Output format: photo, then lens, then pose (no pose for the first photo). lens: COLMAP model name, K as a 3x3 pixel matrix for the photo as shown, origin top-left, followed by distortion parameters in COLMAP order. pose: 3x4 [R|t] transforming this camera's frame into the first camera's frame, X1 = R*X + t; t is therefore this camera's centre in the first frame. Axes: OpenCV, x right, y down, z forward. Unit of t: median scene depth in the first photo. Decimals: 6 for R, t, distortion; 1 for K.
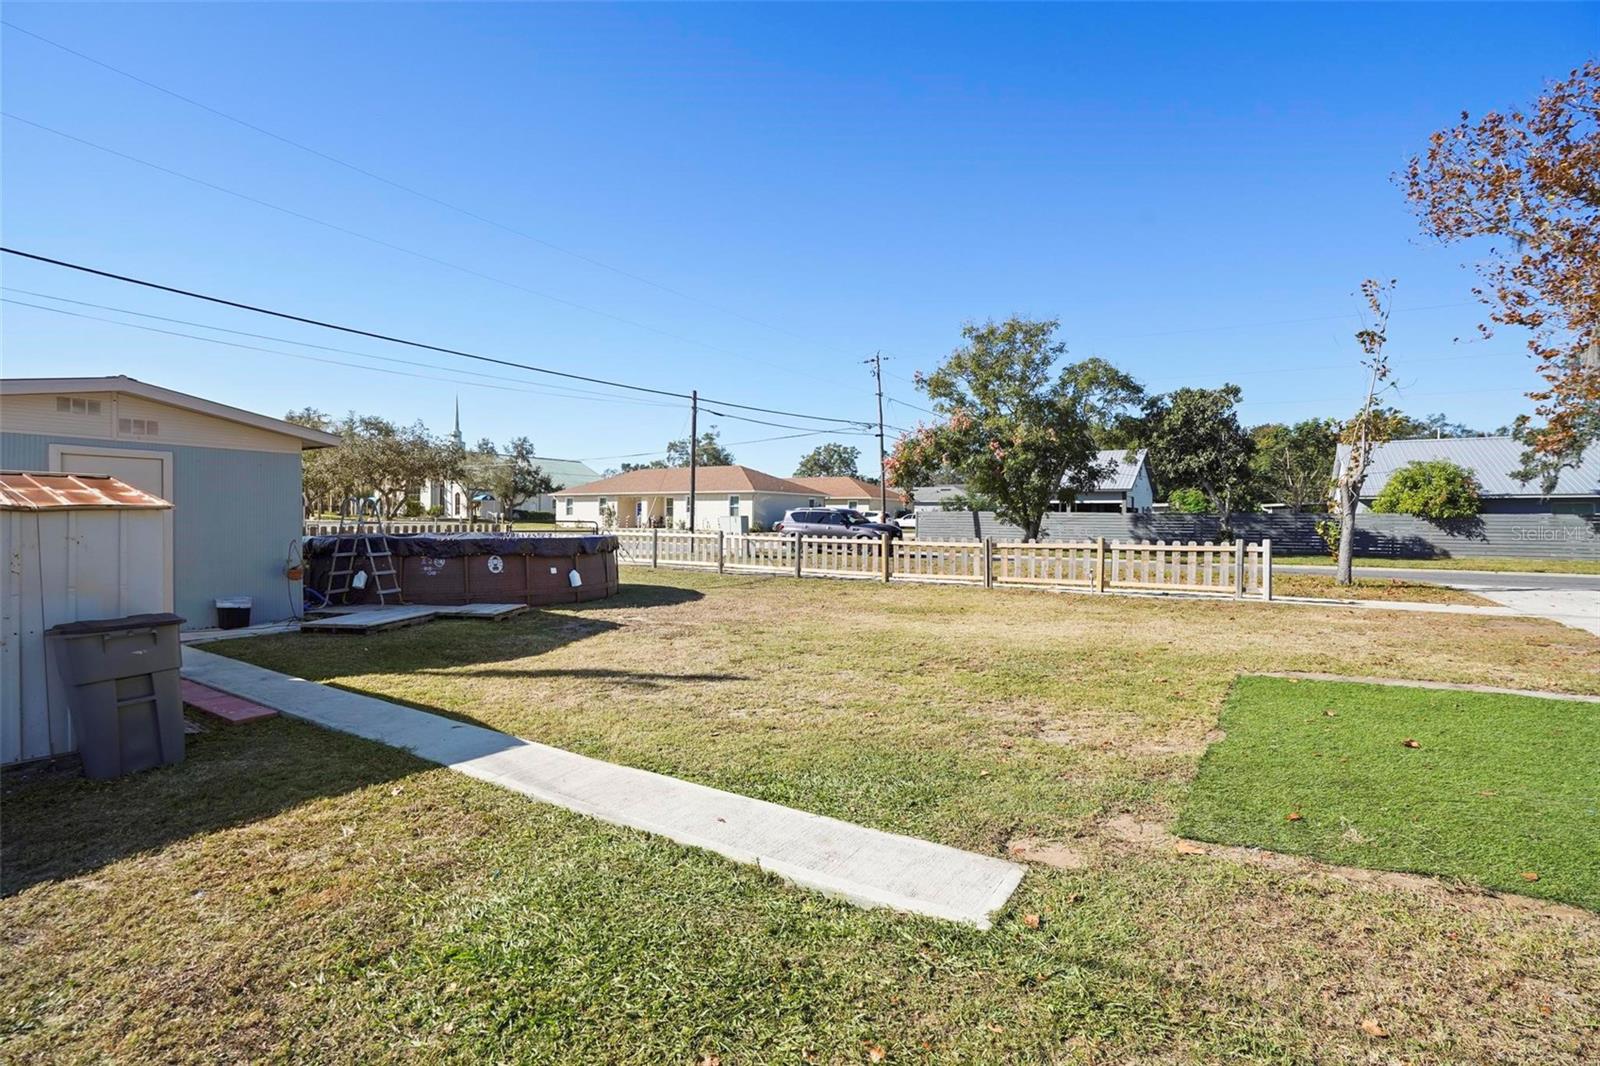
lens RADIAL K [[746.7, 0, 802.3], [0, 746.7, 531.5], [0, 0, 1]] dist [-0.059088, 0.018917]
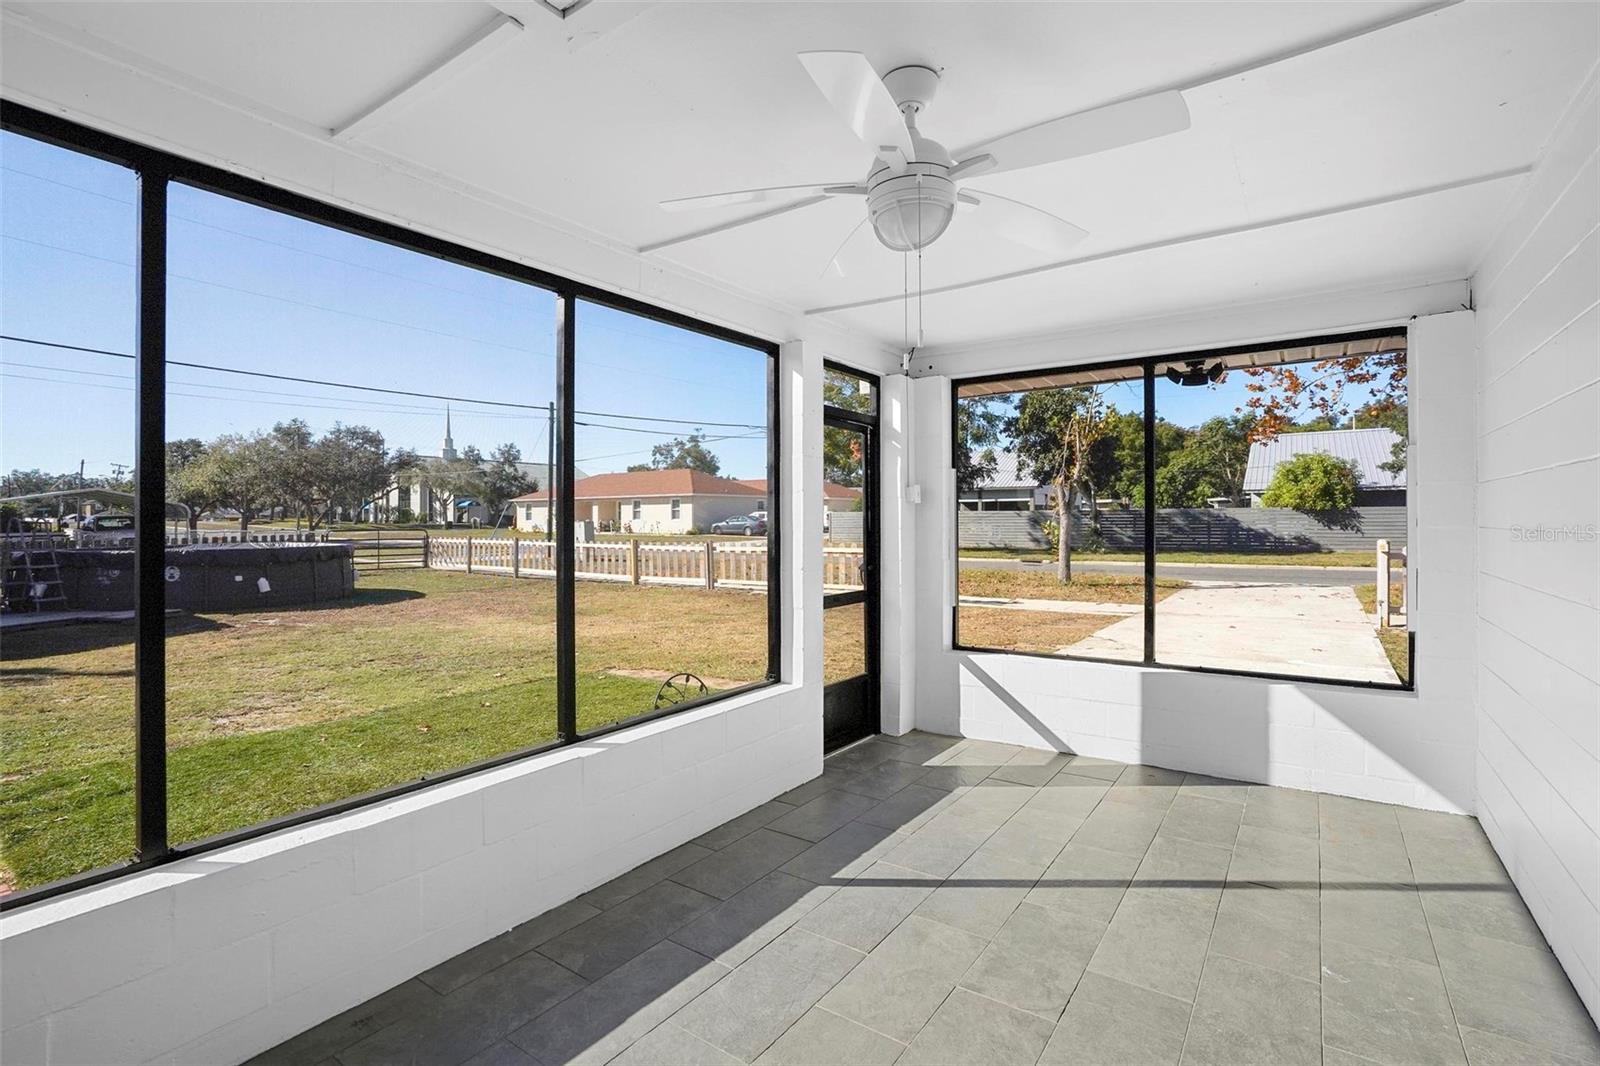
lens RADIAL K [[746.7, 0, 795.2], [0, 746.7, 522.3], [0, 0, 1]] dist [-0.059088, 0.018917]
pose [[0.999366, -0.015708, -0.031954, 0.192795], [0.015318, 0.999806, -0.012388, -0.001800], [0.032142, 0.011890, 0.999413, -0.020548]]
